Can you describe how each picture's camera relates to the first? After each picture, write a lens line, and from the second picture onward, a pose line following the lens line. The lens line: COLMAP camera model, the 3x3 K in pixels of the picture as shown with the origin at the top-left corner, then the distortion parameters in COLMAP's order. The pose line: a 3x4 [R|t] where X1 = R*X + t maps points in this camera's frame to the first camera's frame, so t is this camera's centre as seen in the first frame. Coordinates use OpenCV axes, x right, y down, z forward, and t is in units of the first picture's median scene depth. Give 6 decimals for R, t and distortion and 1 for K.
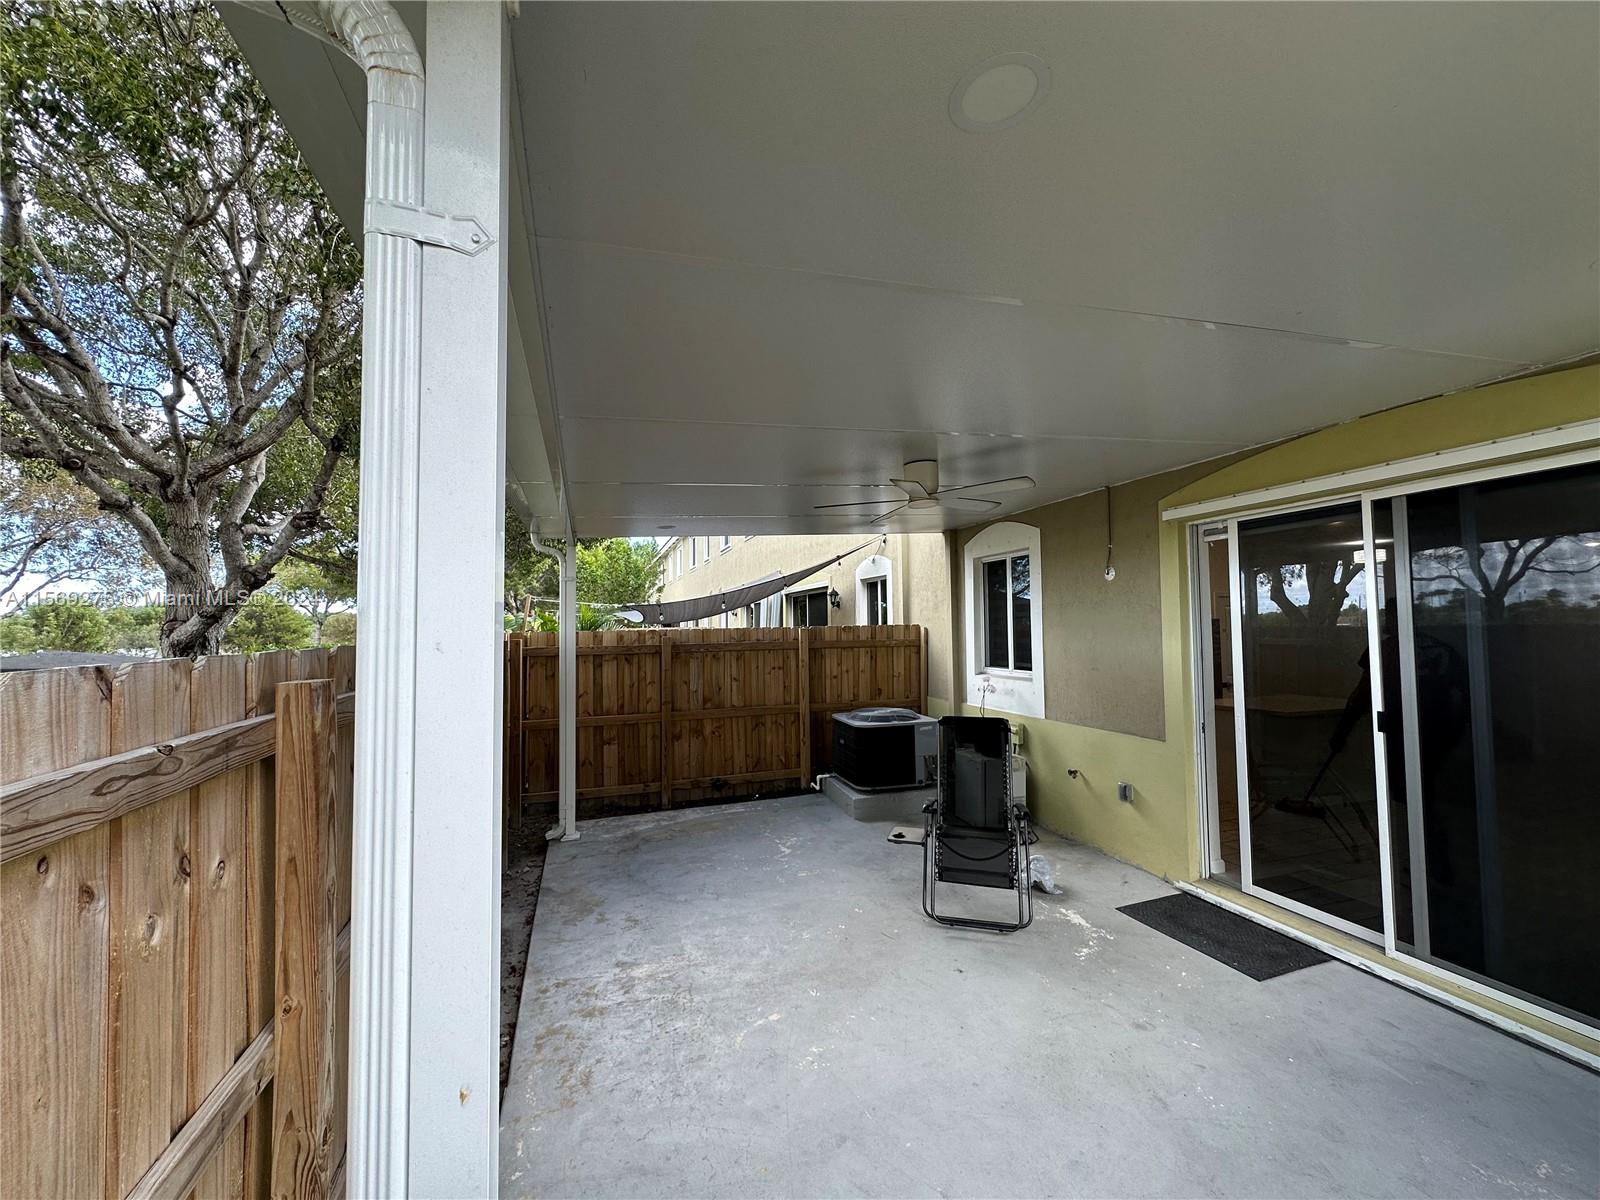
lens RADIAL K [[642.3, 0, 803.9], [0, 642.3, 593.8], [0, 0, 1]] dist [-0.003551, 0.001039]
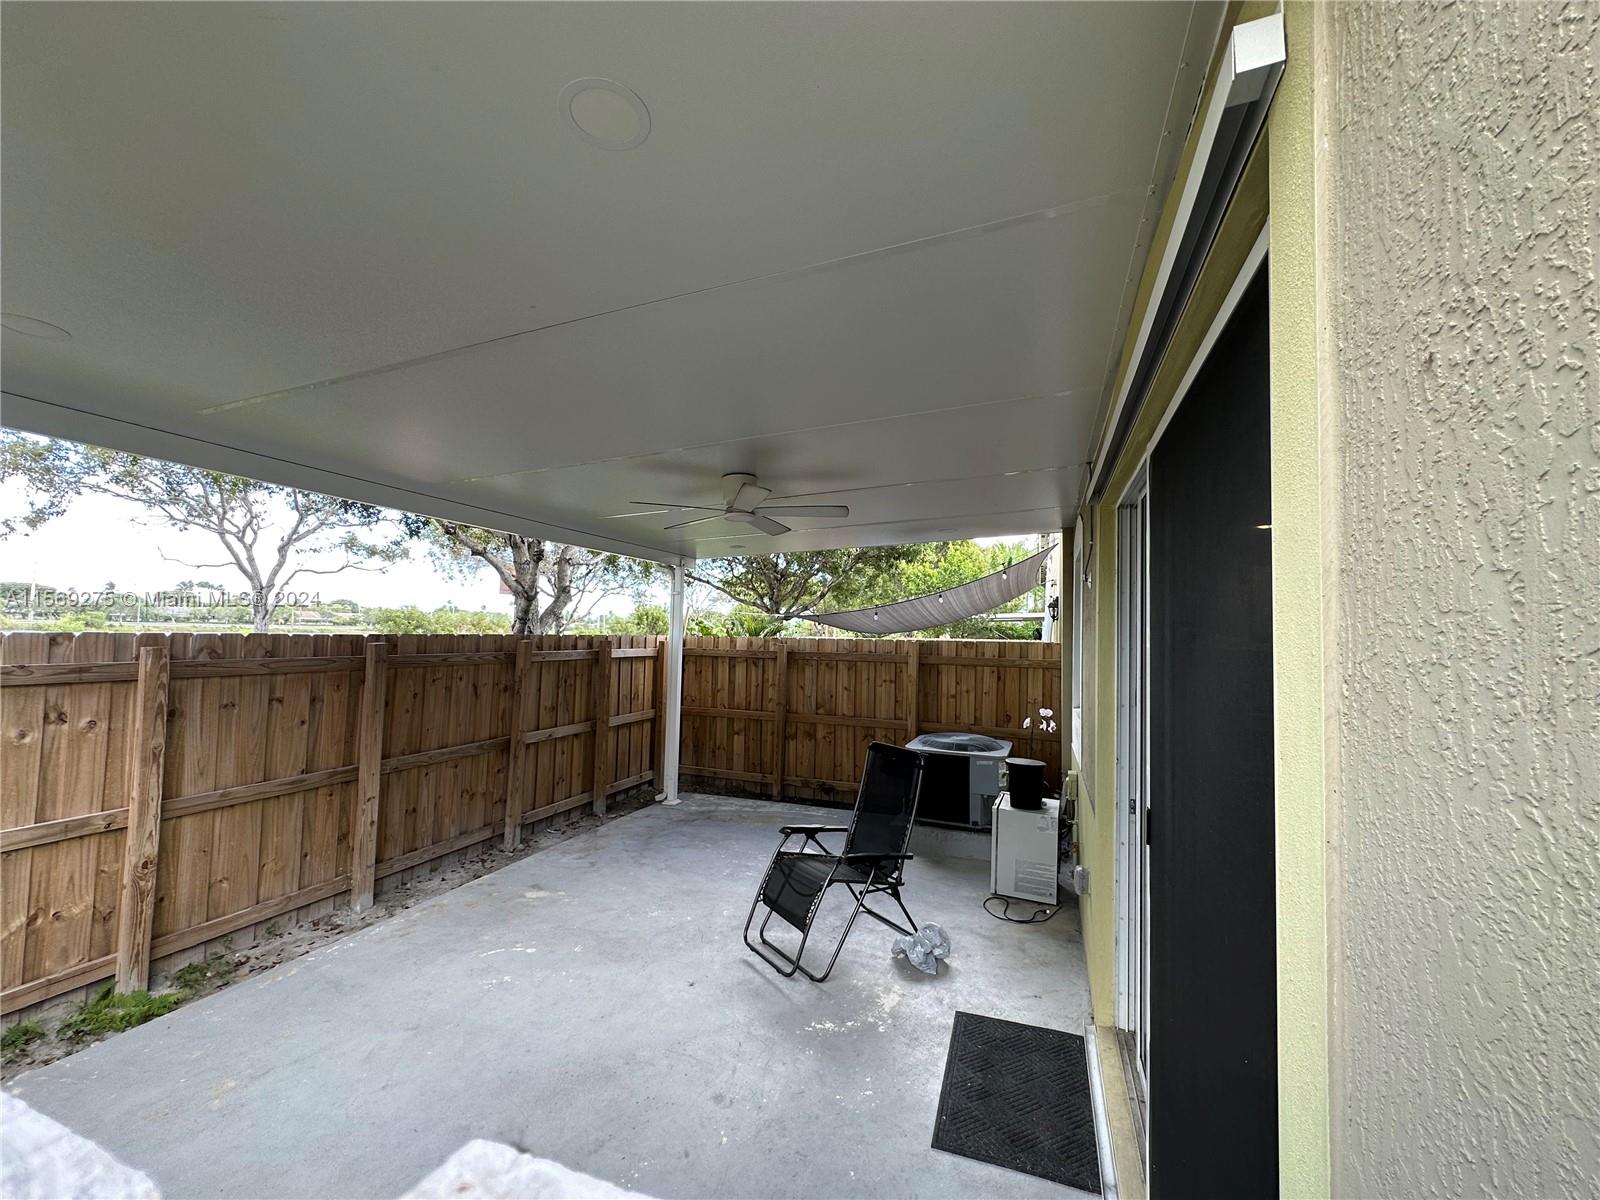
lens RADIAL K [[642.3, 0, 801.6], [0, 642.3, 597.5], [0, 0, 1]] dist [-0.003551, 0.001039]
pose [[0.775182, -0.004306, -0.631724, 0.599671], [-0.002199, 0.999952, -0.009515, -0.003646], [0.631734, 0.008765, 0.775135, 0.194658]]
